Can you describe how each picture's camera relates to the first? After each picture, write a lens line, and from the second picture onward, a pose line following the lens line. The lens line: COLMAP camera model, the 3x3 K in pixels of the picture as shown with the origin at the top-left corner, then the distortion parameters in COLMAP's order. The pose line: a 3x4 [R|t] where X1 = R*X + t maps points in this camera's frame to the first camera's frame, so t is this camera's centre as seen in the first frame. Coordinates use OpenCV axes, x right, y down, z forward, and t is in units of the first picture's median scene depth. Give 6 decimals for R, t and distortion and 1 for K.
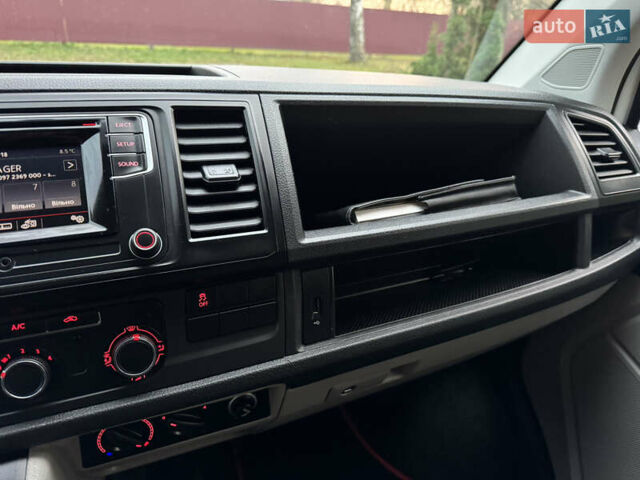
lens RADIAL K [[451.4, 0, 320.9], [0, 451.4, 242.3], [0, 0, 1]] dist [0.051911, -0.065822]
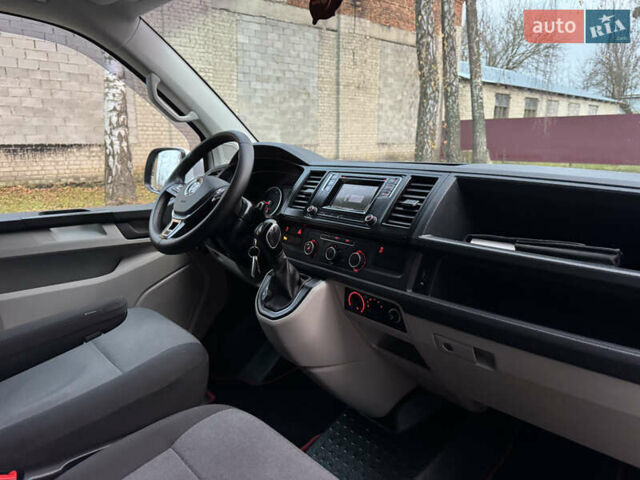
lens RADIAL K [[467.6, 0, 320.0], [0, 467.6, 240.0], [0, 0, 1]] dist [0.048393, -0.078584]
pose [[0.307166, 0.151813, -0.939469, 1.835166], [-0.377522, 0.925631, 0.026143, 0.128553], [0.873571, 0.346640, 0.341635, -0.137231]]
